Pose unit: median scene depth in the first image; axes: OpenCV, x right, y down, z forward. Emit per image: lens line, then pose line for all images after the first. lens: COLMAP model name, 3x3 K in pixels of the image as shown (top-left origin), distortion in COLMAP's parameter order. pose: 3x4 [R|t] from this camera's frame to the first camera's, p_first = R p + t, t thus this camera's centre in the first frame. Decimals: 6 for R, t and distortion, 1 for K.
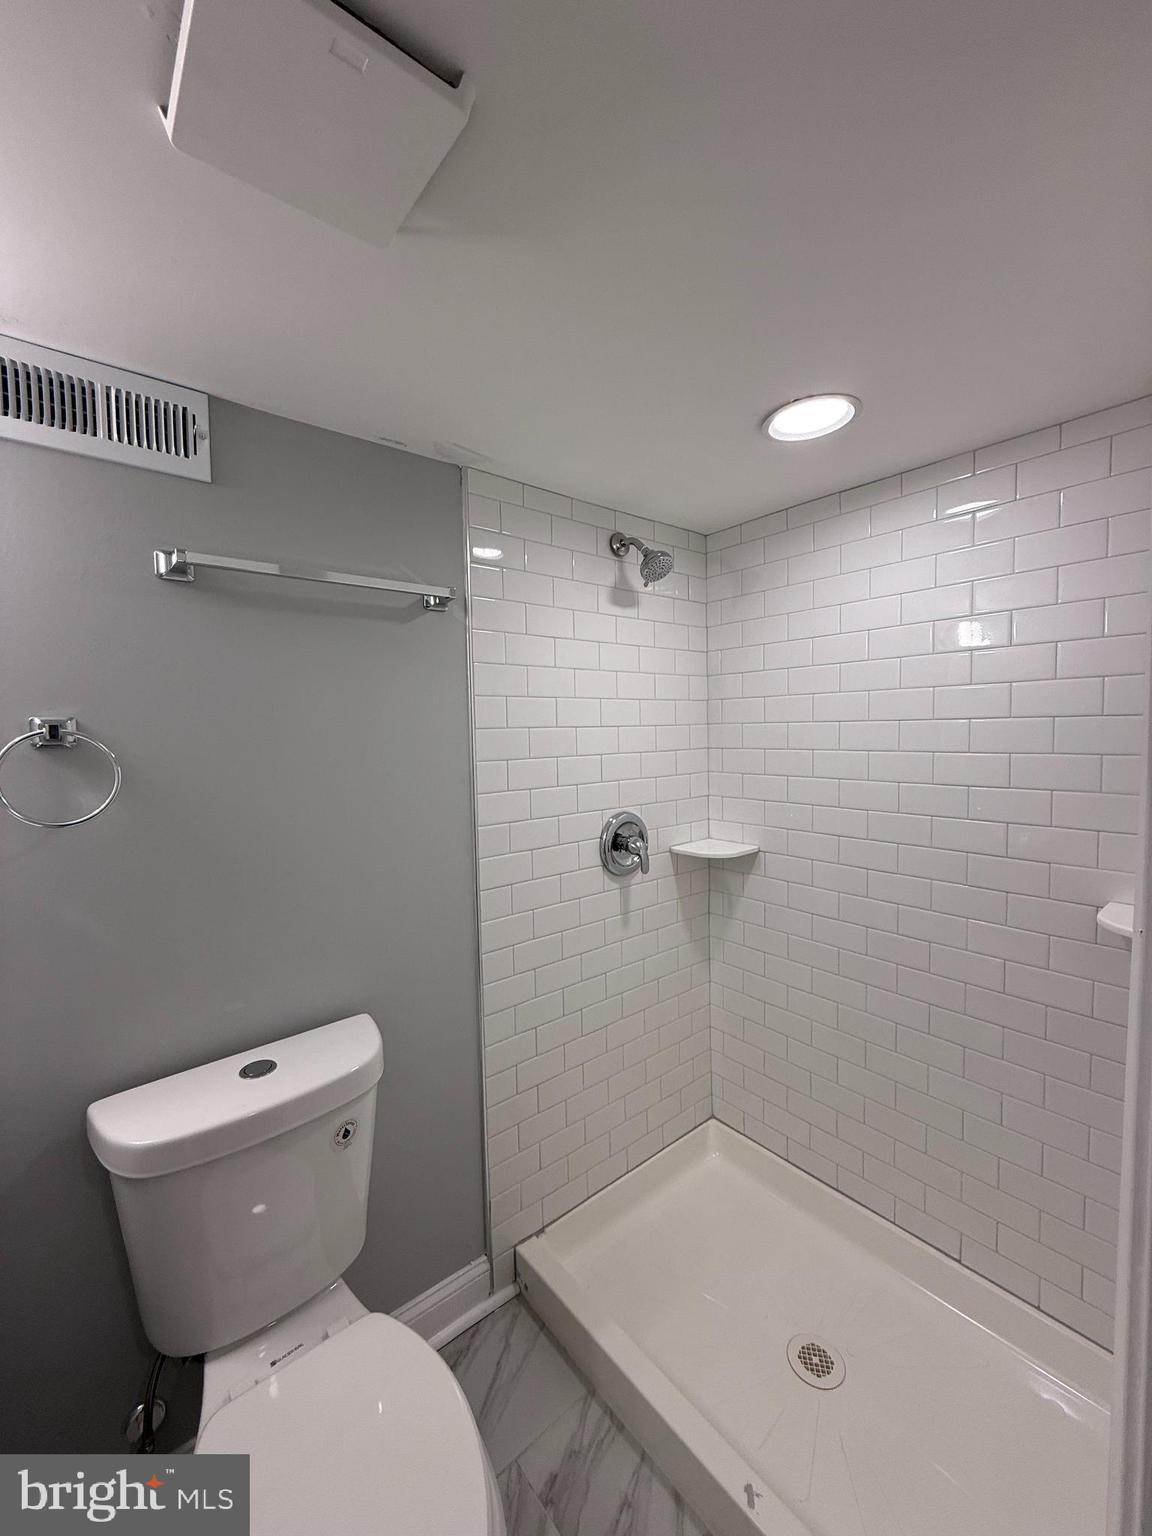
lens RADIAL K [[611.2, 0, 572.8], [0, 611.2, 766.6], [0, 0, 1]] dist [0.000204, 0.000174]
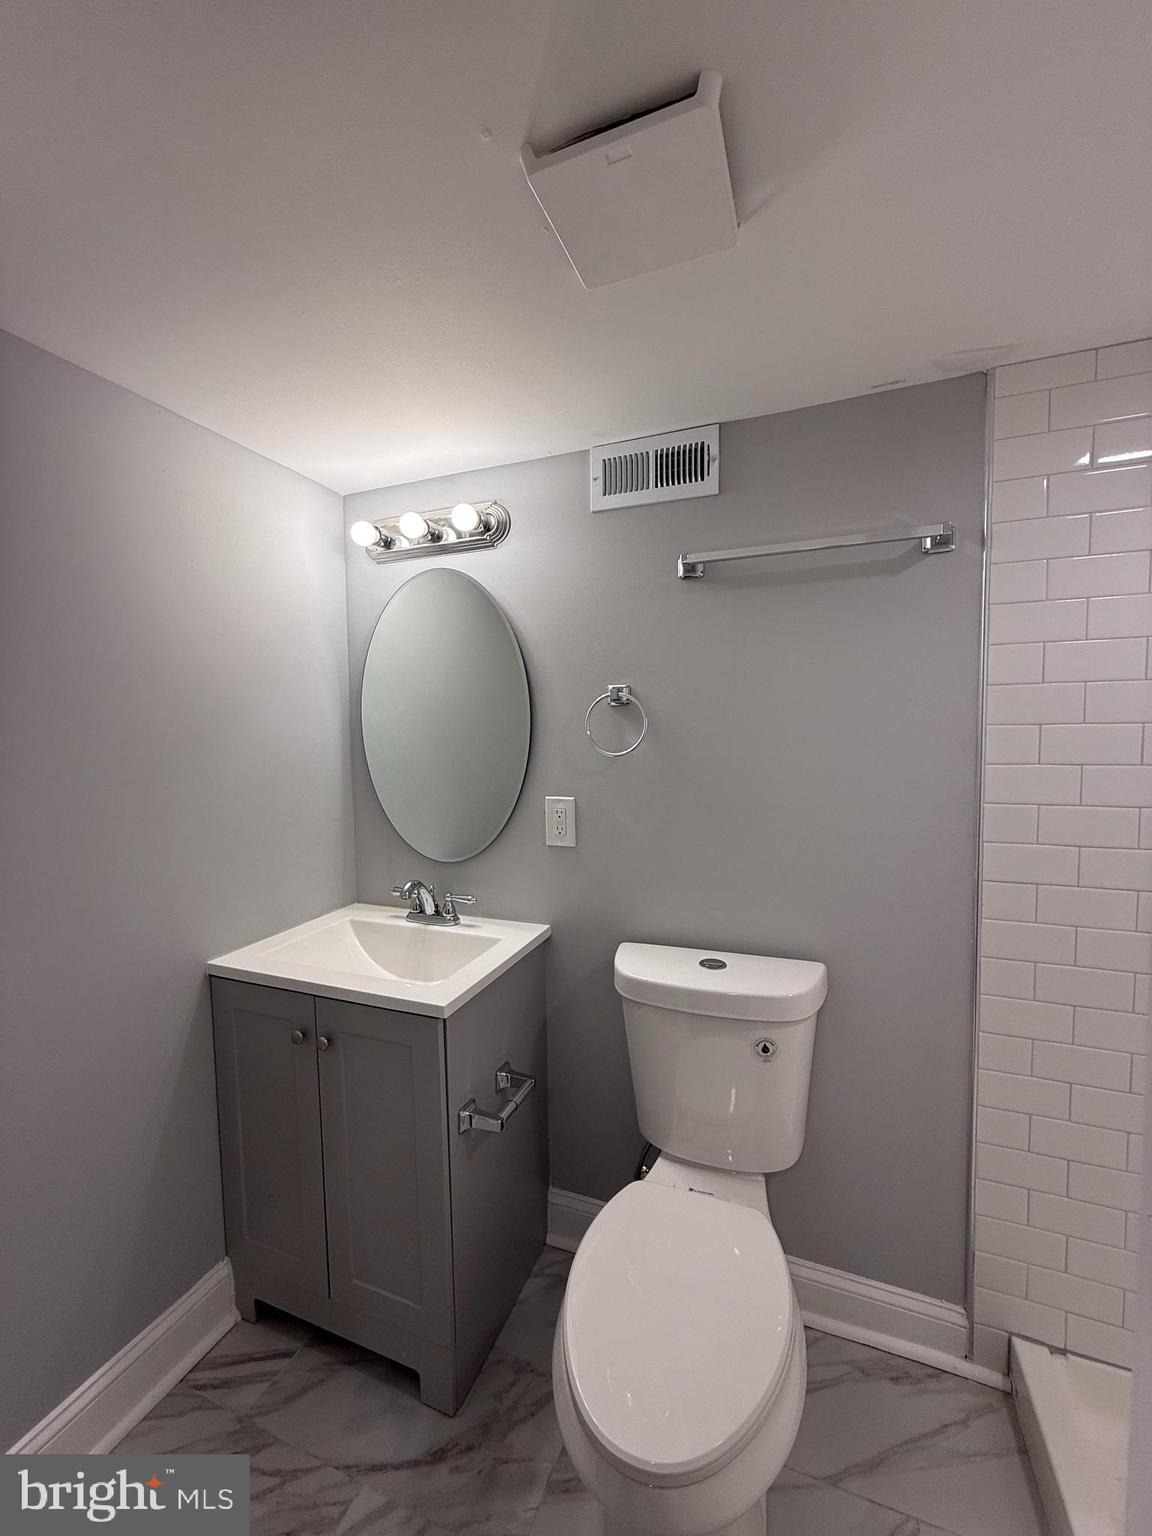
lens RADIAL K [[611.2, 0, 572.8], [0, 611.2, 766.6], [0, 0, 1]] dist [0.000204, 0.000174]
pose [[0.482942, 0.069893, -0.872859, 0.343837], [-0.050177, 0.997380, 0.052101, 0.037636], [0.874214, 0.018636, 0.485184, 0.120127]]
